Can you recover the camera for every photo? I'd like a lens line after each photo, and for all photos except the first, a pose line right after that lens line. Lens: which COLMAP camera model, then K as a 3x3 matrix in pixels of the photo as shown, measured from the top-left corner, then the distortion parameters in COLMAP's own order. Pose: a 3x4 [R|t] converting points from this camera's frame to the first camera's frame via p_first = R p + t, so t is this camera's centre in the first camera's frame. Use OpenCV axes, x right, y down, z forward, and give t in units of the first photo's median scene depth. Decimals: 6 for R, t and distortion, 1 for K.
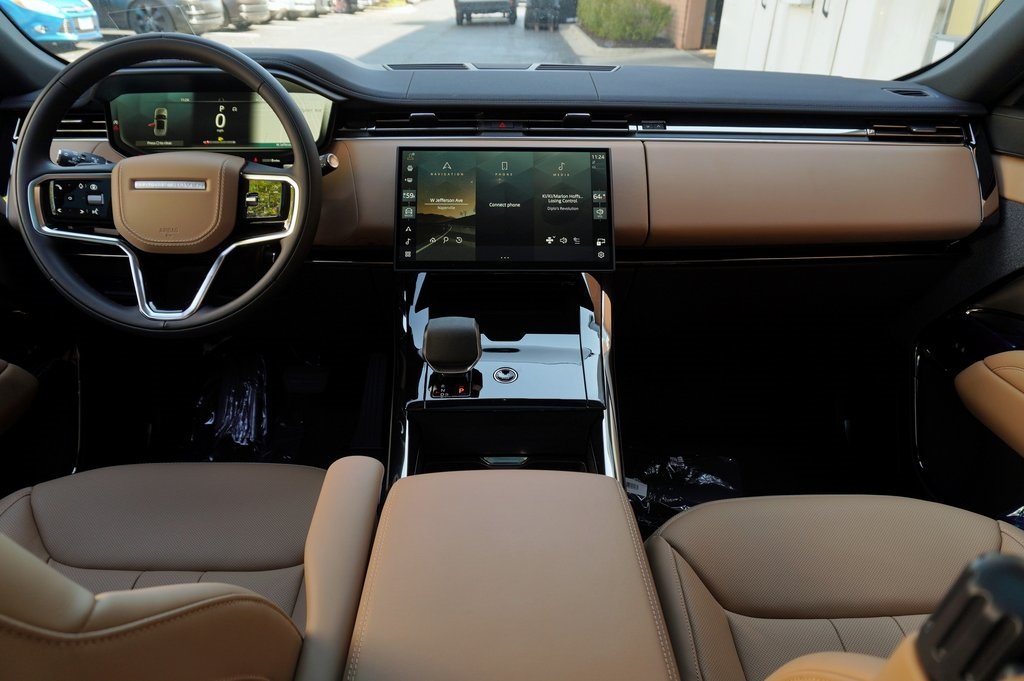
lens RADIAL K [[697.8, 0, 514.1], [0, 697.8, 344.8], [0, 0, 1]] dist [-0.033805, 0.025487]
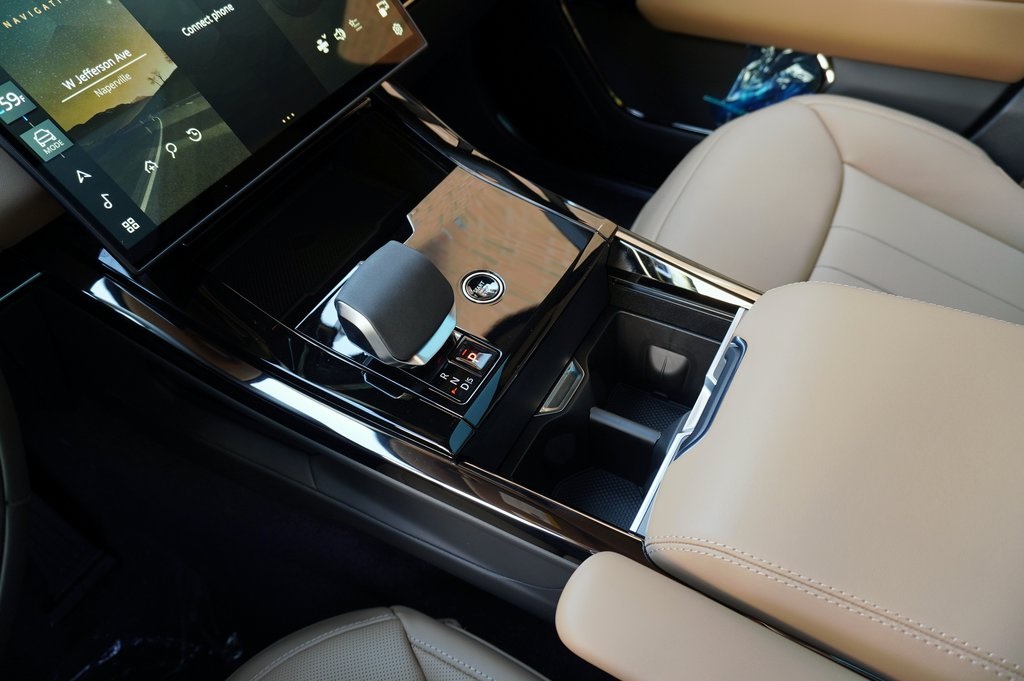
lens RADIAL K [[697.8, 0, 526.1], [0, 697.8, 344.7], [0, 0, 1]] dist [-0.033805, 0.025487]
pose [[0.512451, -0.679808, 0.524648, -0.296516], [0.453141, 0.733054, 0.507242, -0.179243], [-0.729422, -0.022197, 0.683703, 0.521891]]
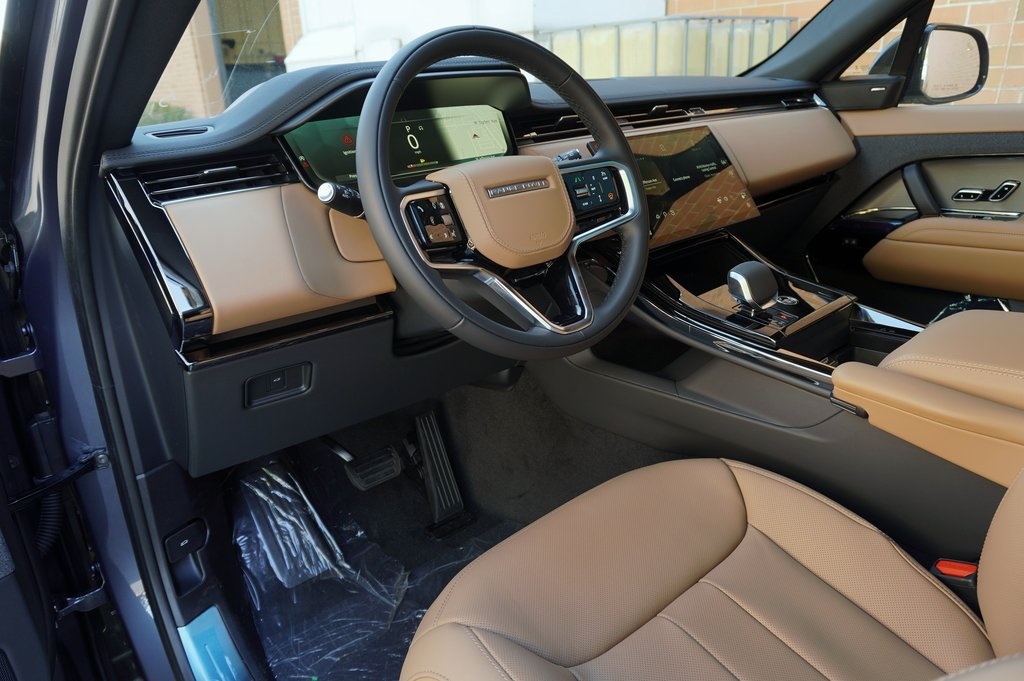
lens RADIAL K [[697.8, 0, 512.4], [0, 697.8, 335.5], [0, 0, 1]] dist [-0.033805, 0.025487]
pose [[0.762821, -0.273514, 0.585914, -0.952609], [0.352394, 0.935592, -0.022044, -0.034207], [-0.542147, 0.223289, 0.810074, 0.292444]]
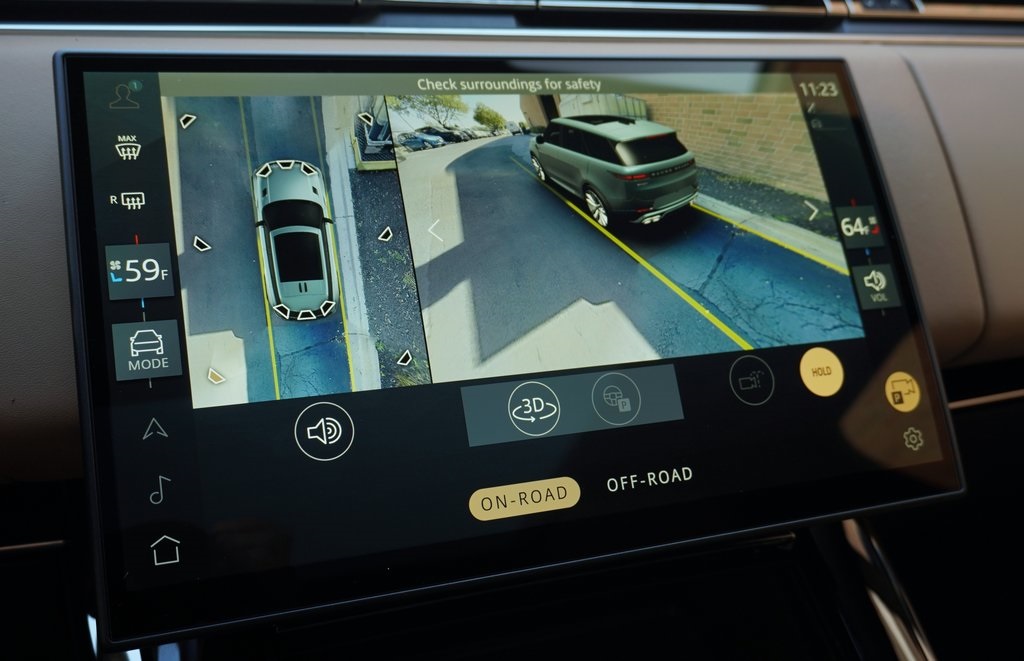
lens RADIAL K [[1029.1, 0, 512.8], [0, 1029.1, 332.1], [0, 0, 1]] dist [-0.001928, 0.000000]
pose [[0.943455, -0.088461, 0.319481, -0.144810], [0.114582, 0.991358, -0.063873, -0.161343], [-0.311070, 0.096868, 0.945438, 0.662274]]
